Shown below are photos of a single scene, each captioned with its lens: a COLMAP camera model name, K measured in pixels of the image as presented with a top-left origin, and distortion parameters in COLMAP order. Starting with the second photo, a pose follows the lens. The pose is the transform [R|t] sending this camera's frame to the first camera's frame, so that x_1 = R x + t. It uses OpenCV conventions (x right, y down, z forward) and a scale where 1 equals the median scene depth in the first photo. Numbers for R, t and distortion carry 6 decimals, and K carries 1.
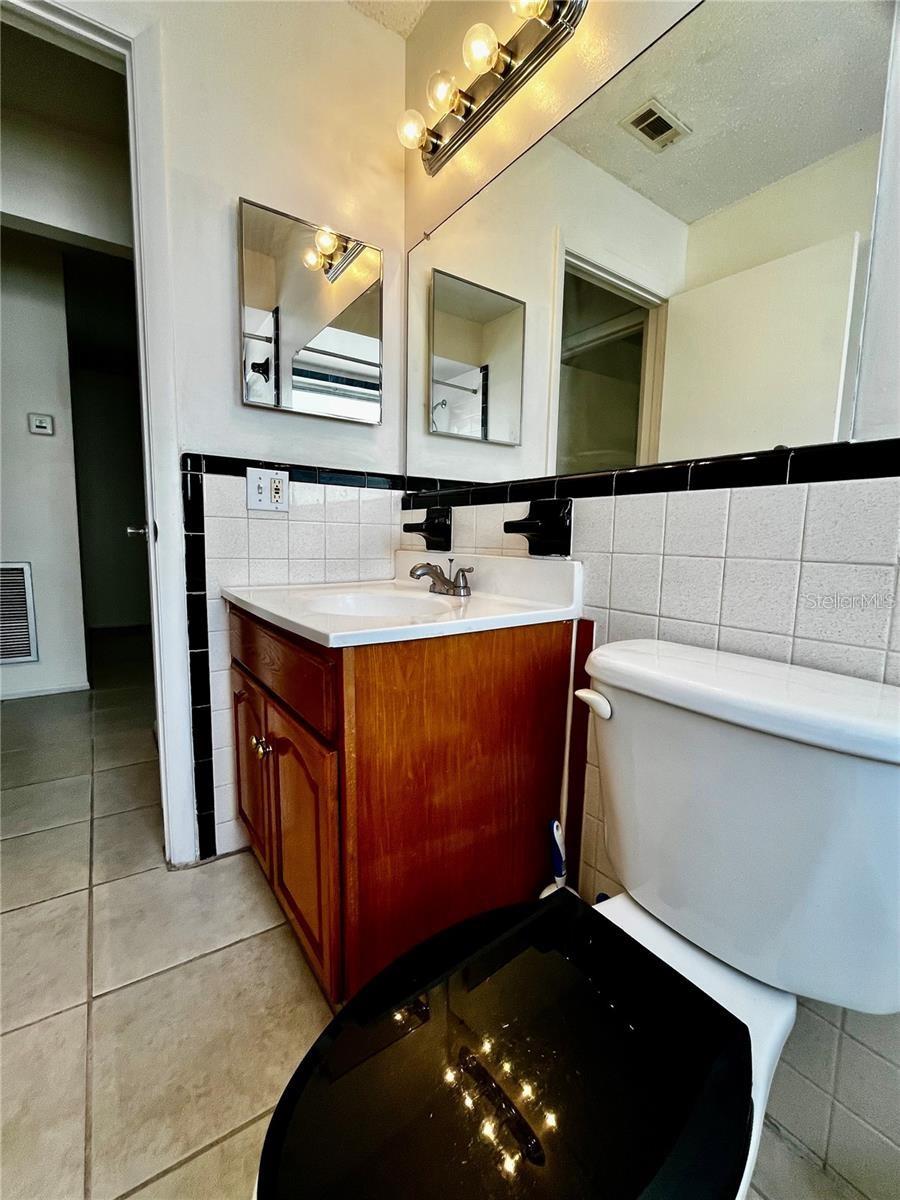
lens RADIAL K [[522.3, 0, 450.3], [0, 522.3, 600.6], [0, 0, 1]] dist [-0.002671, 0.000370]
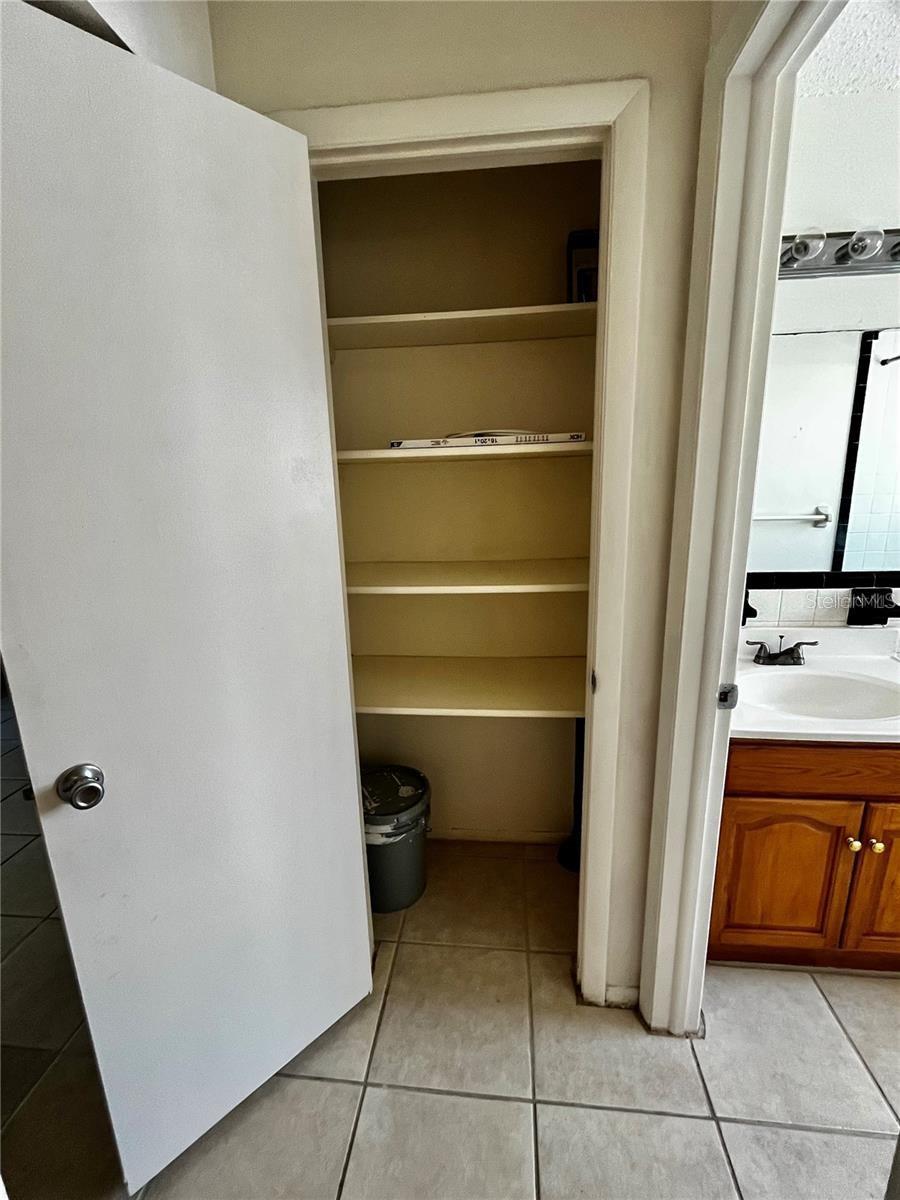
lens RADIAL K [[530.8, 0, 451.3], [0, 530.8, 599.6], [0, 0, 1]] dist [-0.003742, -0.000013]
pose [[0.645912, -0.212617, 0.733206, -1.721740], [0.129943, 0.977038, 0.168852, -0.583996], [-0.752272, -0.013788, 0.658709, 0.929056]]
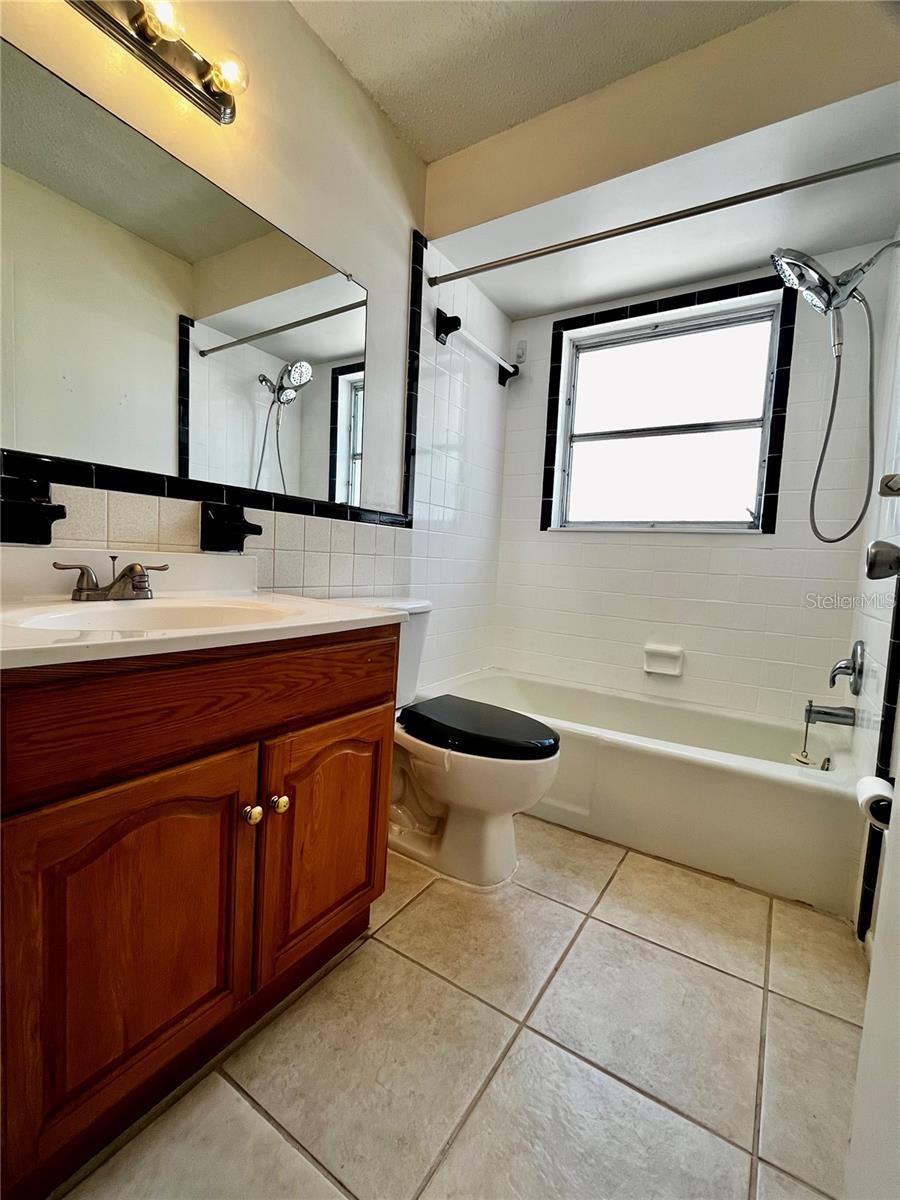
lens RADIAL K [[522.3, 0, 450.3], [0, 522.3, 600.6], [0, 0, 1]] dist [-0.002671, 0.000370]
pose [[-0.384025, -0.112468, 0.916448, -1.143847], [0.049174, 0.988654, 0.141935, -0.122291], [-0.922012, 0.099572, -0.374137, 1.013319]]
